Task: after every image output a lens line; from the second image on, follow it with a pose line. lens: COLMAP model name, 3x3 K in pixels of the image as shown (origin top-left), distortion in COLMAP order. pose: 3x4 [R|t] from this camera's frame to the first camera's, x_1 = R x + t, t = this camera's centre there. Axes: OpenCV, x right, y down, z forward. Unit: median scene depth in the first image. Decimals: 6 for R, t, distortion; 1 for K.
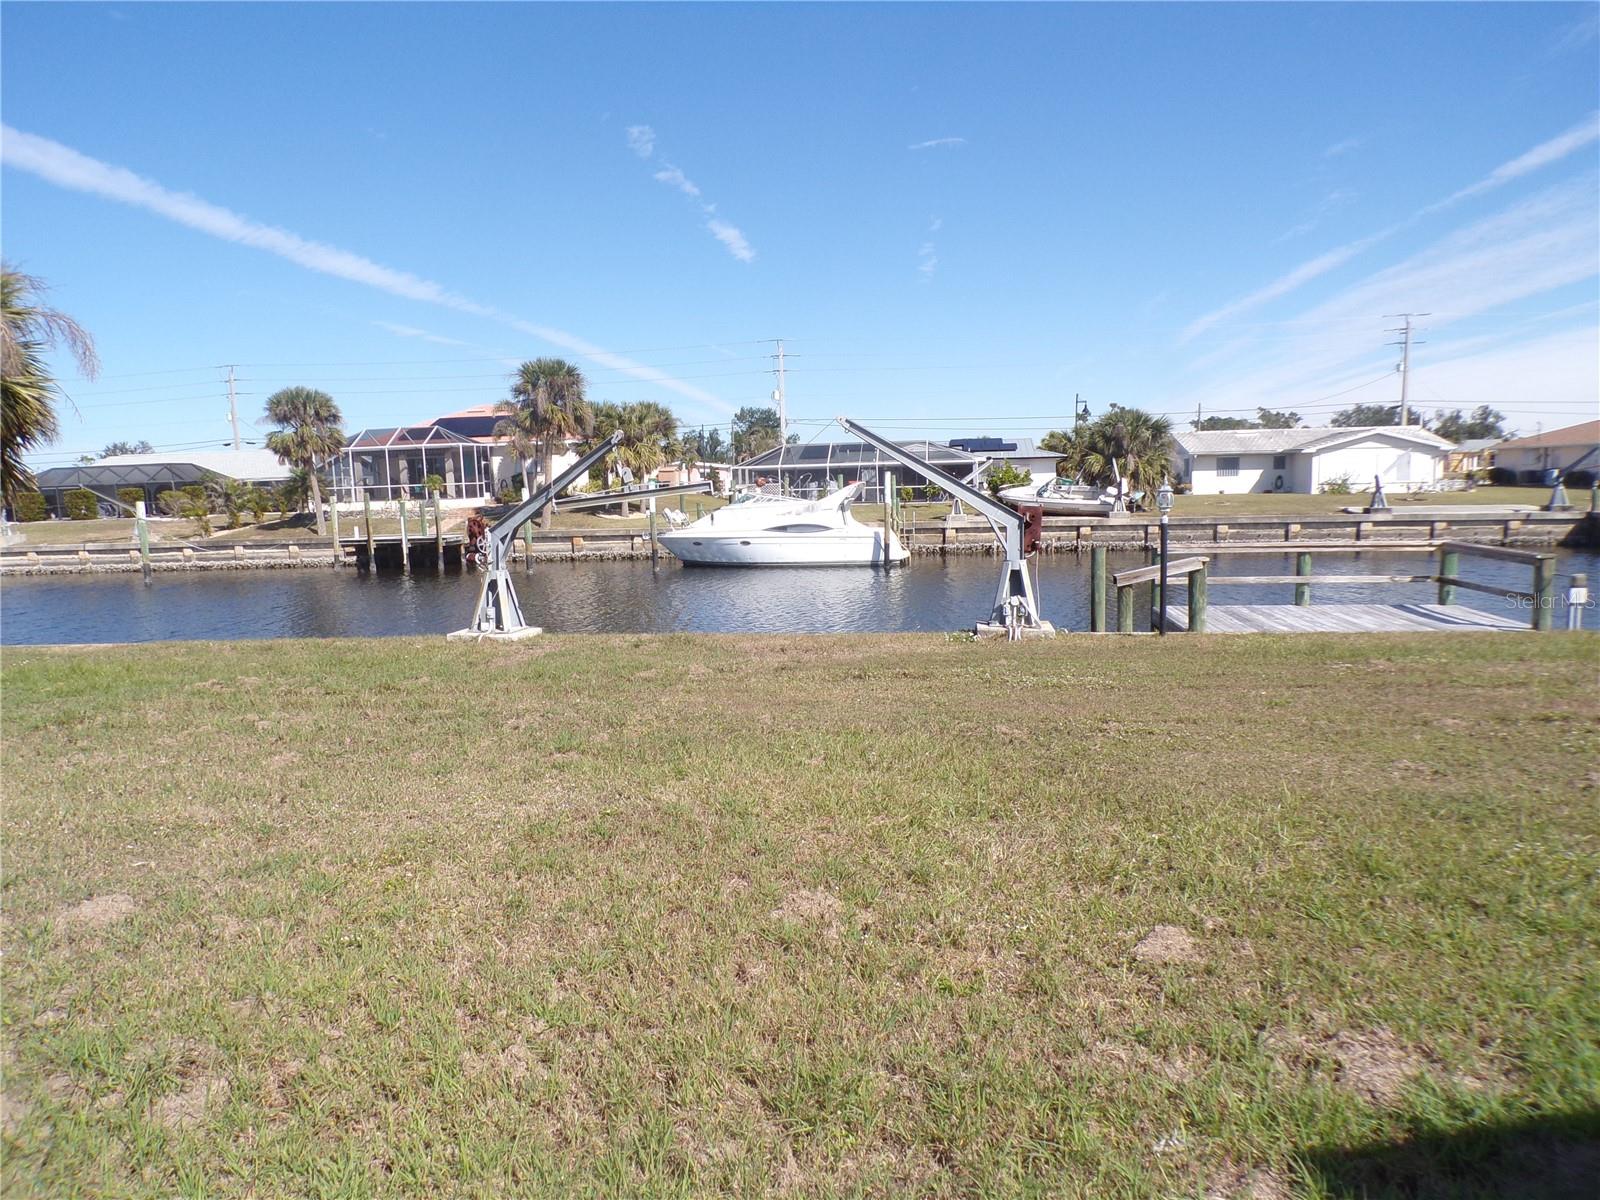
lens RADIAL K [[1100.6, 0, 800.0], [0, 1100.6, 600.0], [0, 0, 1]] dist [0.008832, 0.000407]
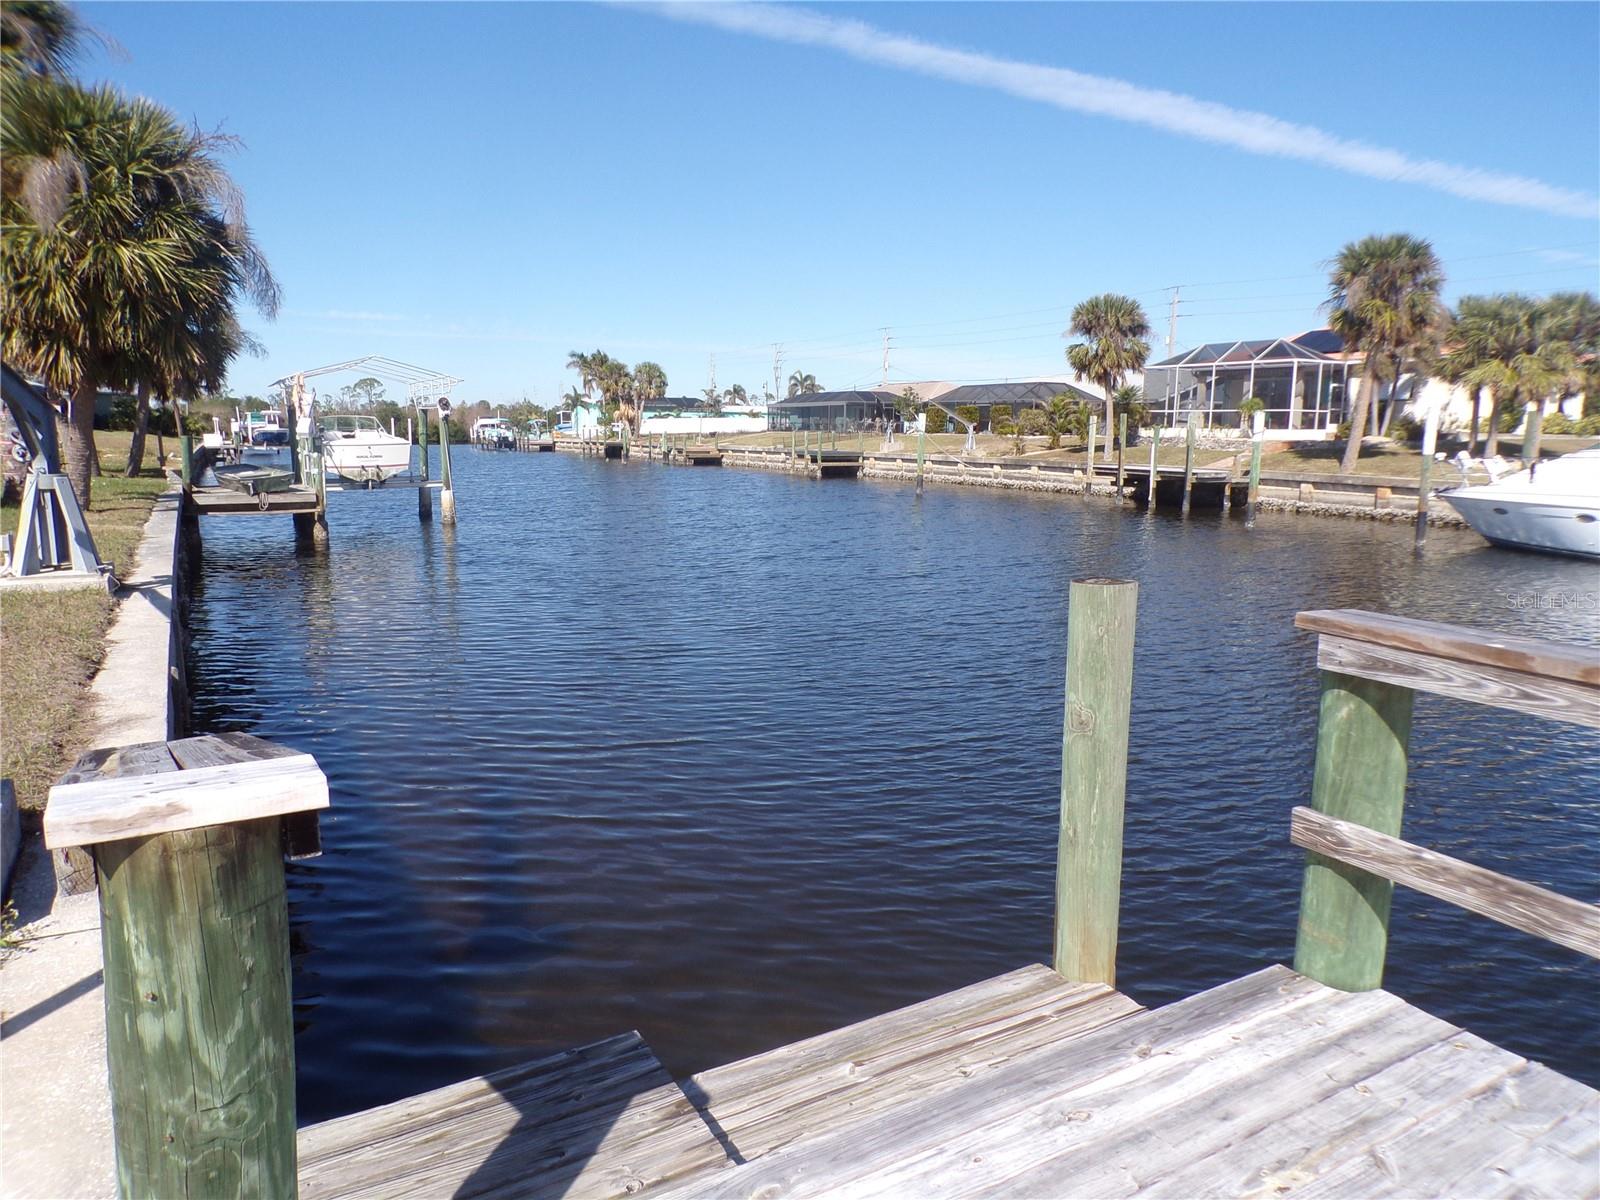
lens RADIAL K [[1090.0, 0, 800.0], [0, 1090.0, 600.0], [0, 0, 1]] dist [0.008328, 0.003925]
pose [[0.611647, 0.168841, -0.772904, 0.126425], [-0.125755, 0.985289, 0.115719, -0.019355], [0.781072, 0.026418, 0.623882, 0.262575]]
